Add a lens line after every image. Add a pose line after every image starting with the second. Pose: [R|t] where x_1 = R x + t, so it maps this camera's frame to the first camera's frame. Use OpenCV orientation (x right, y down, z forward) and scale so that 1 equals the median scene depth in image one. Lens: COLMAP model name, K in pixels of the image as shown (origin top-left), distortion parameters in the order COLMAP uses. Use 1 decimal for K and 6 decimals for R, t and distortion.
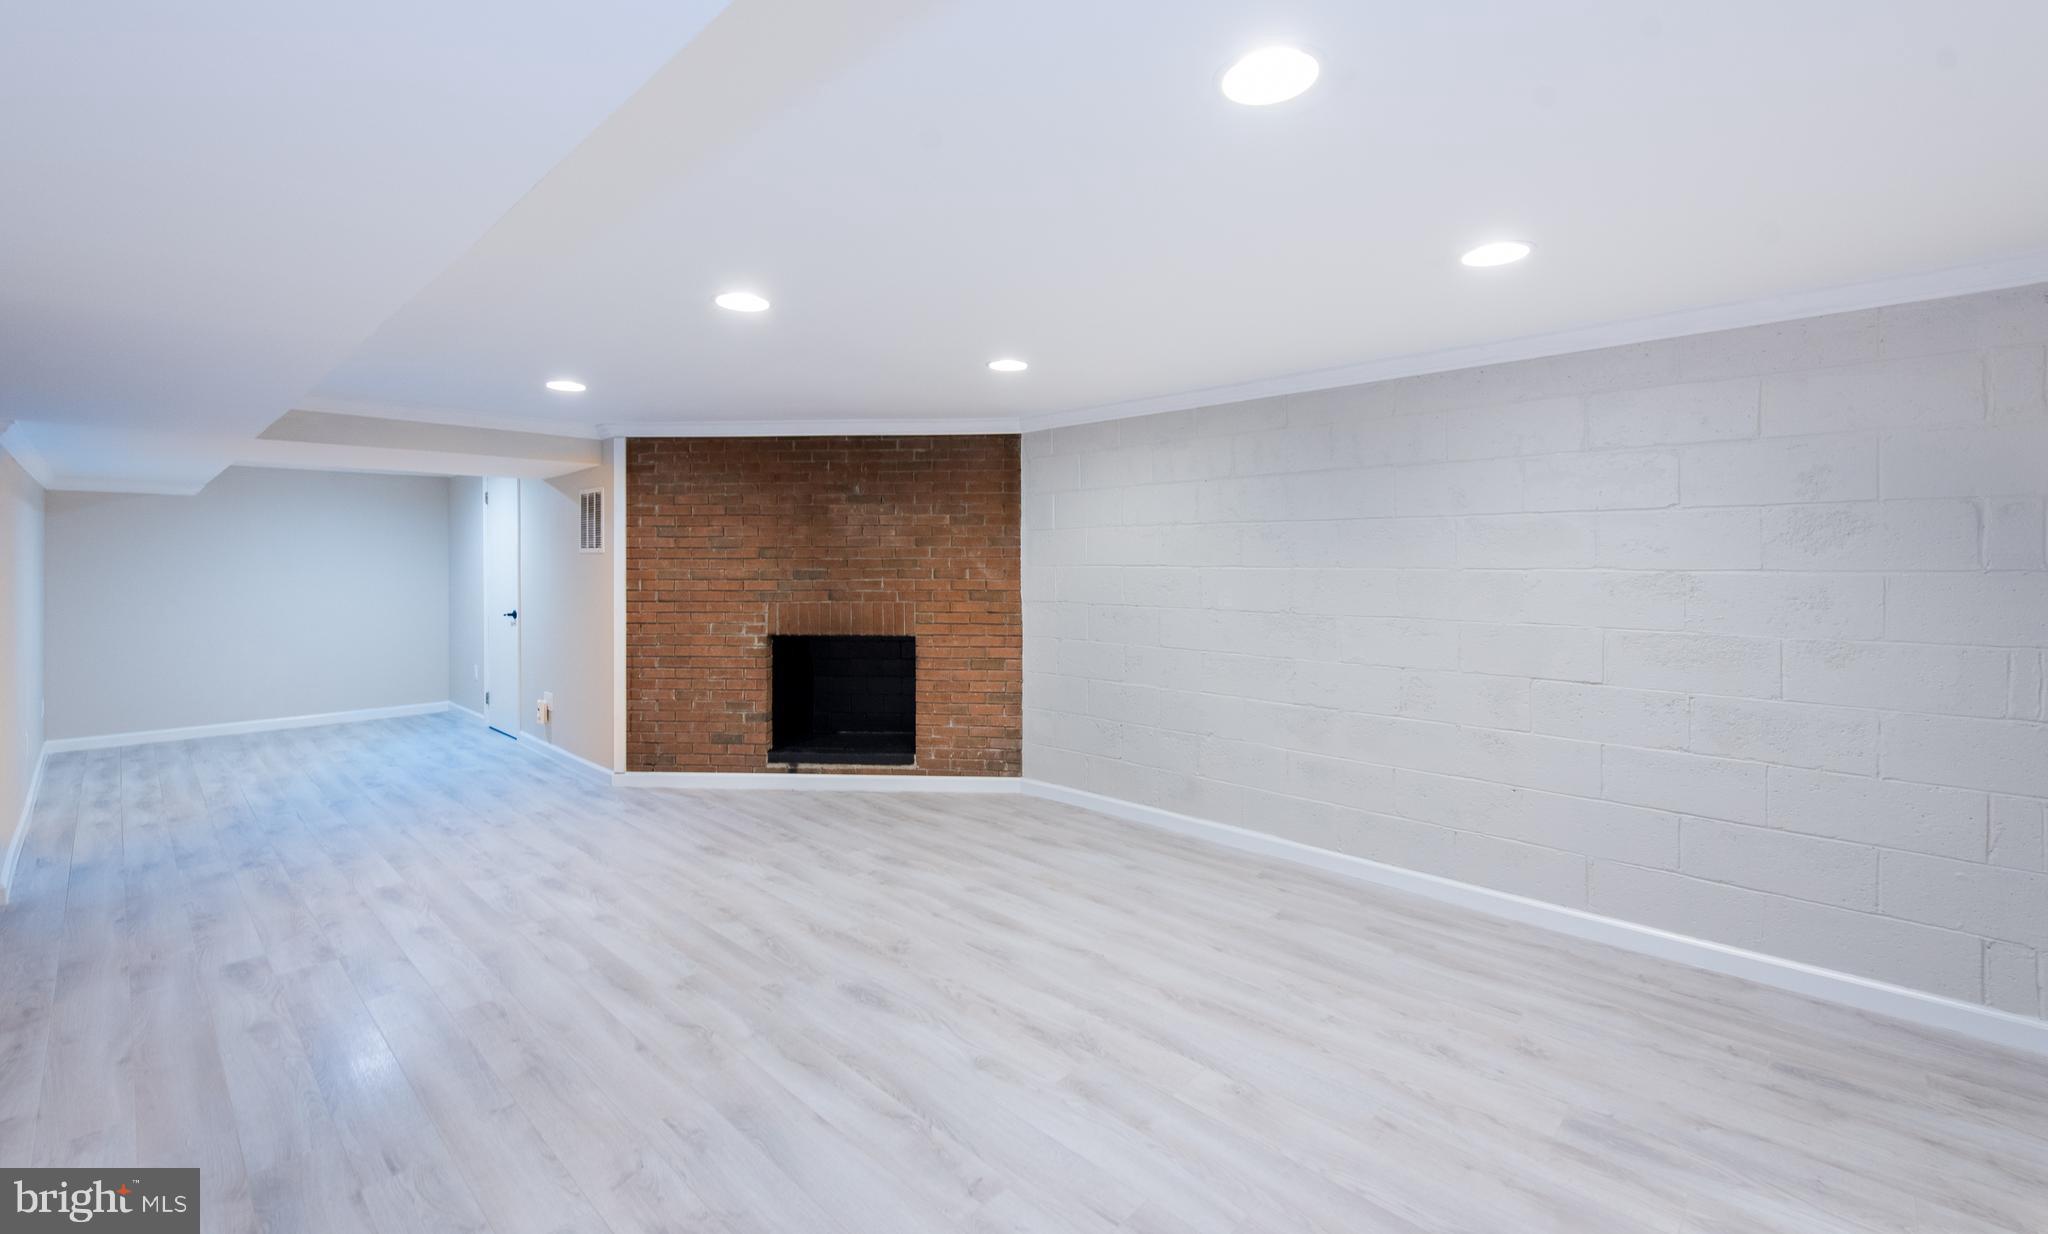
lens RADIAL K [[866.1, 0, 1025.0], [0, 866.1, 561.4], [0, 0, 1]] dist [0.013496, -0.006292]
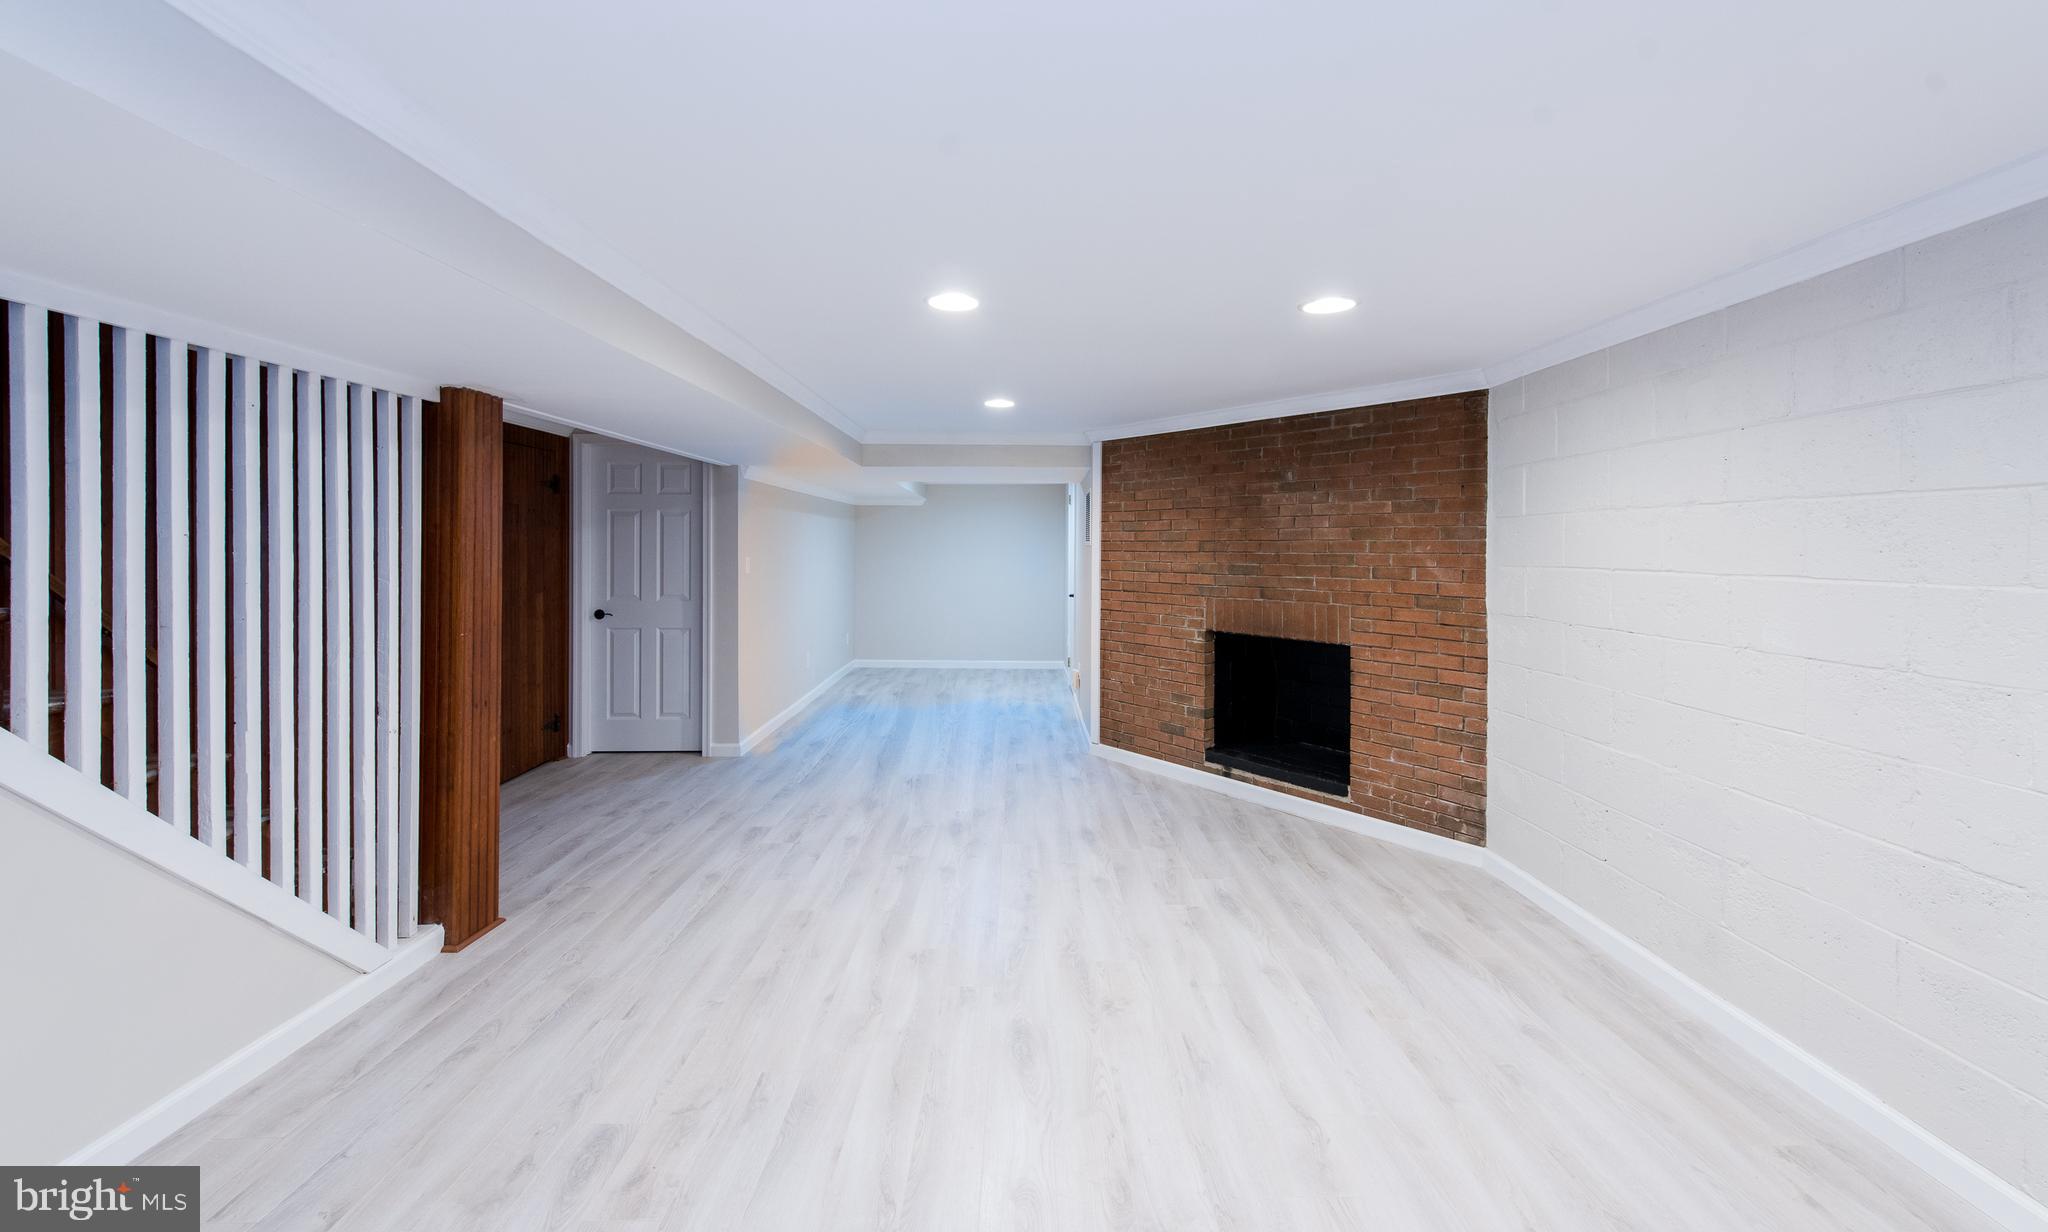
lens RADIAL K [[808.6, 0, 1025.0], [0, 808.6, 550.3], [0, 0, 1]] dist [0.020961, -0.009331]
pose [[0.690903, 0.008253, -0.722900, 0.225387], [-0.008485, 0.999959, 0.003307, -0.006805], [0.722897, 0.003849, 0.690945, 0.222934]]
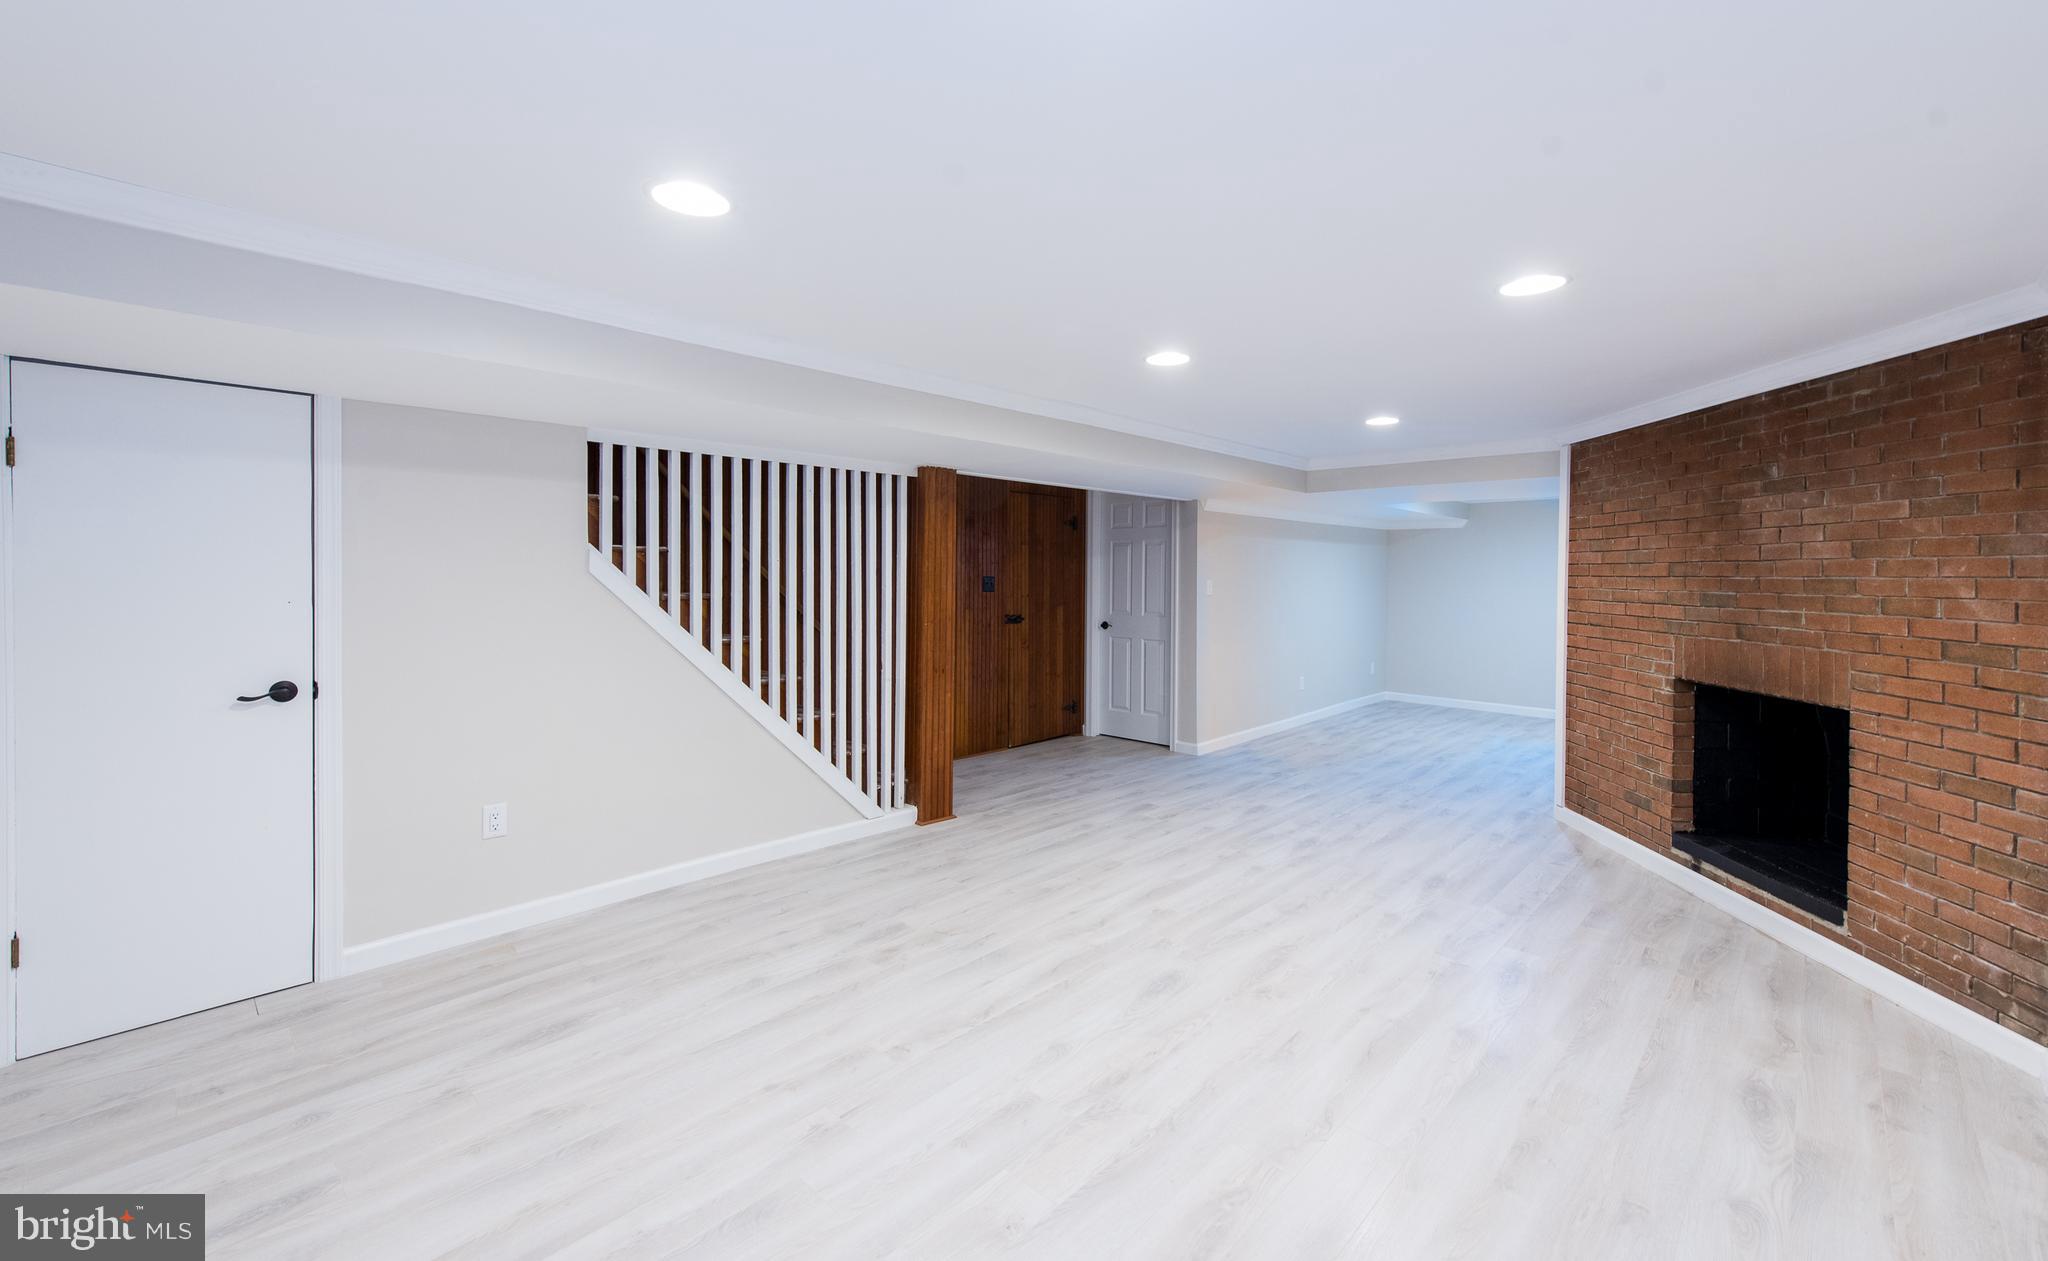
lens RADIAL K [[836.2, 0, 1023.3], [0, 836.2, 578.9], [0, 0, 1]] dist [0.001049, -0.000693]
pose [[-0.014256, 0.009719, -0.999851, 0.447705], [-0.011255, 0.999888, 0.009880, -0.002544], [0.999835, 0.011394, -0.014145, 0.445969]]
